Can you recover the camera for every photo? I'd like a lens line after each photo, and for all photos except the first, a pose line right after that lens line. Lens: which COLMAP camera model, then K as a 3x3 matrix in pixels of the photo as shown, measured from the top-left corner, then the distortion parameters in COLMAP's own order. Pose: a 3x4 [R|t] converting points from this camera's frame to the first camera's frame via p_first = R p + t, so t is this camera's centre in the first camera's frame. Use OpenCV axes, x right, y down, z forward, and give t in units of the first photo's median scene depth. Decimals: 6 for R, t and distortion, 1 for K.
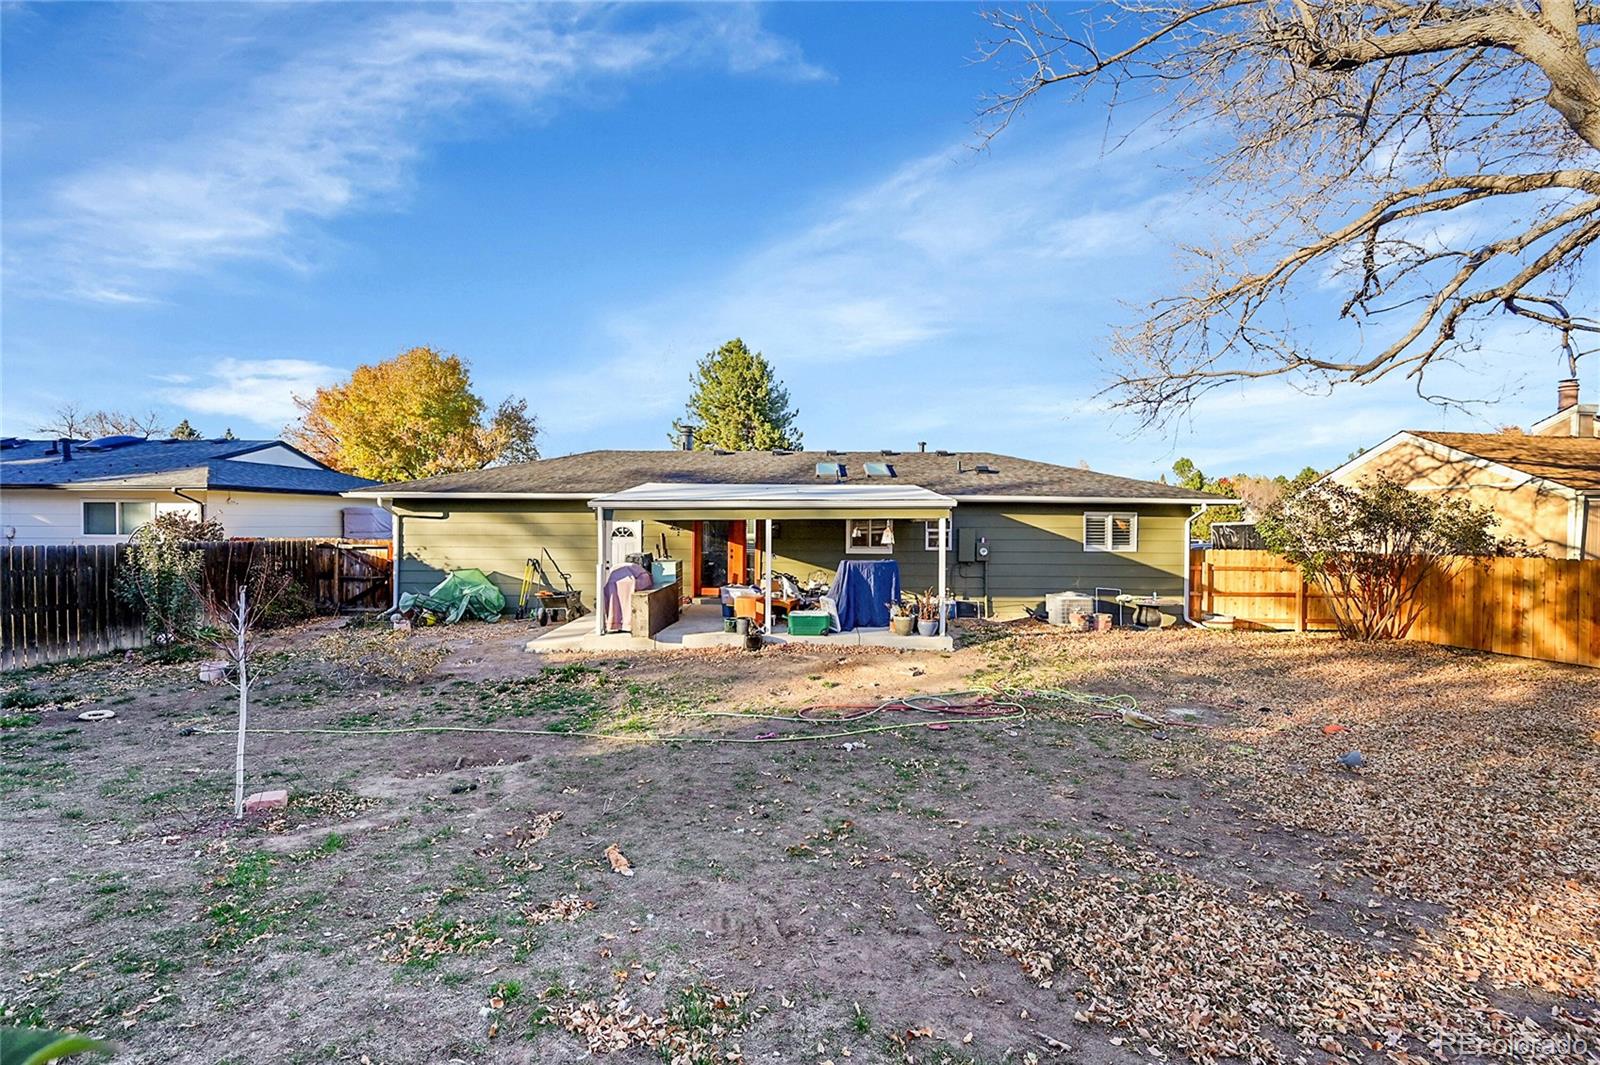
lens RADIAL K [[641.6, 0, 797.1], [0, 641.6, 532.9], [0, 0, 1]] dist [-0.001961, -0.000035]
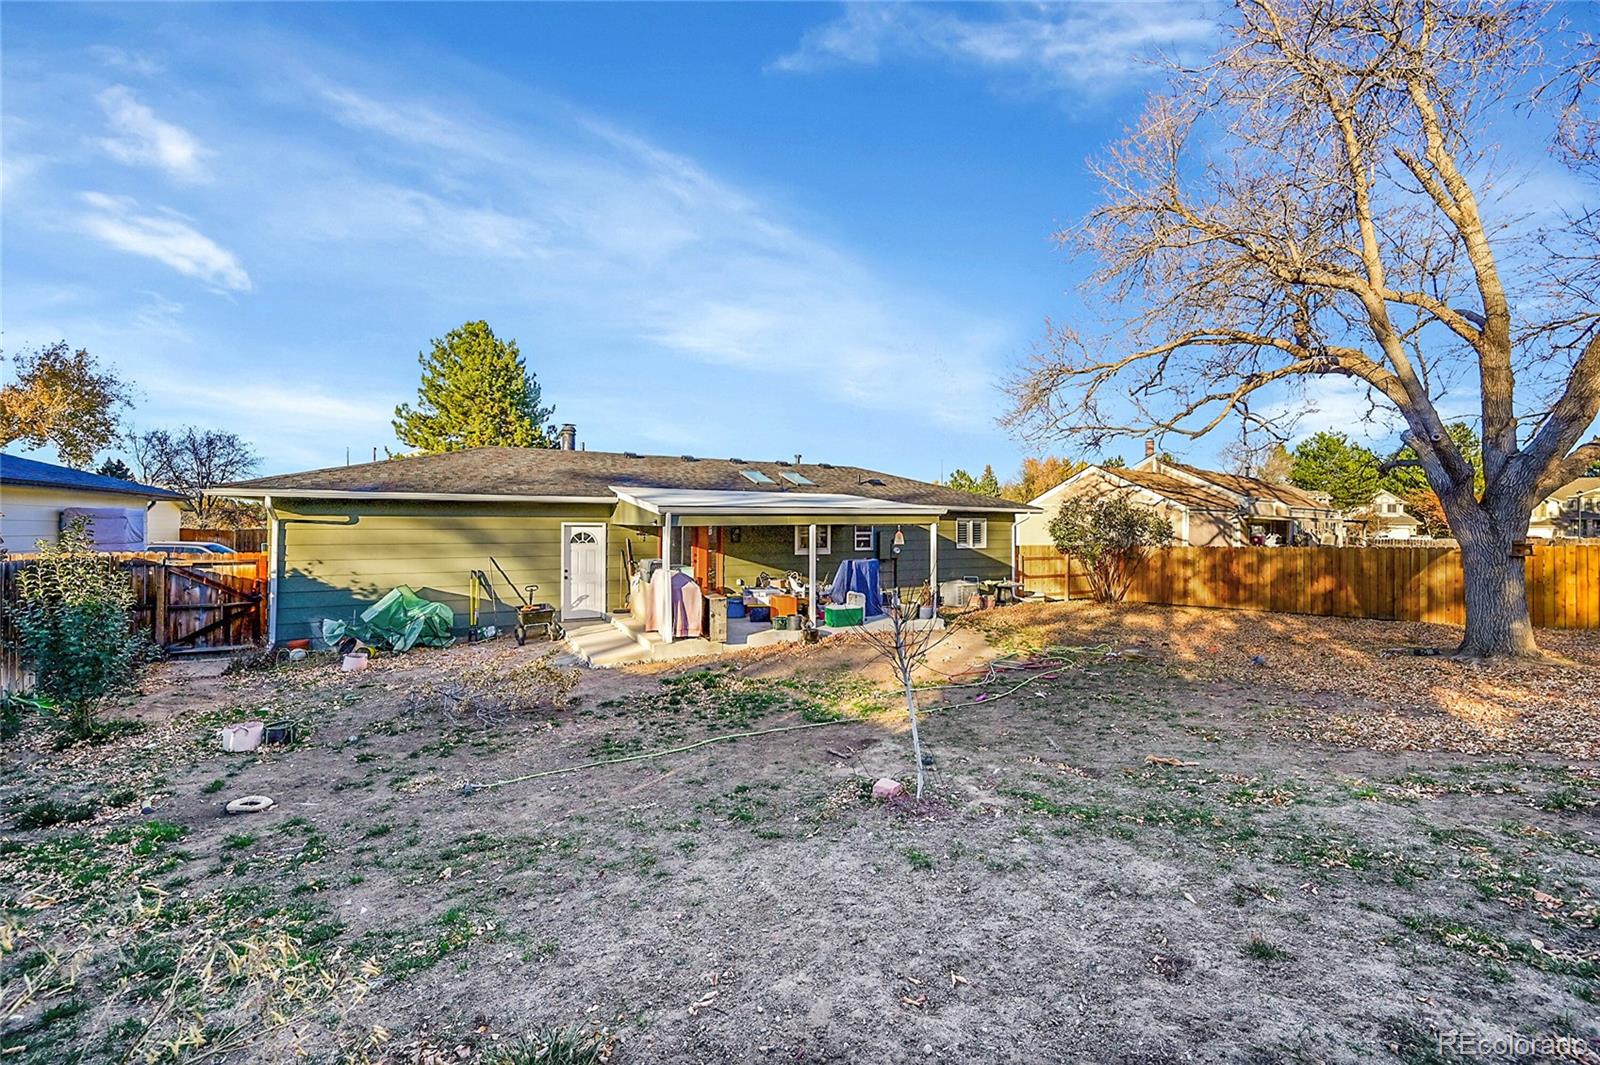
lens RADIAL K [[641.6, 0, 794.7], [0, 641.6, 524.0], [0, 0, 1]] dist [-0.001961, -0.000035]
pose [[0.868853, -0.001263, 0.495068, -0.473461], [0.010583, 0.999816, -0.016022, -0.003595], [-0.494957, 0.019161, 0.868706, 0.039452]]
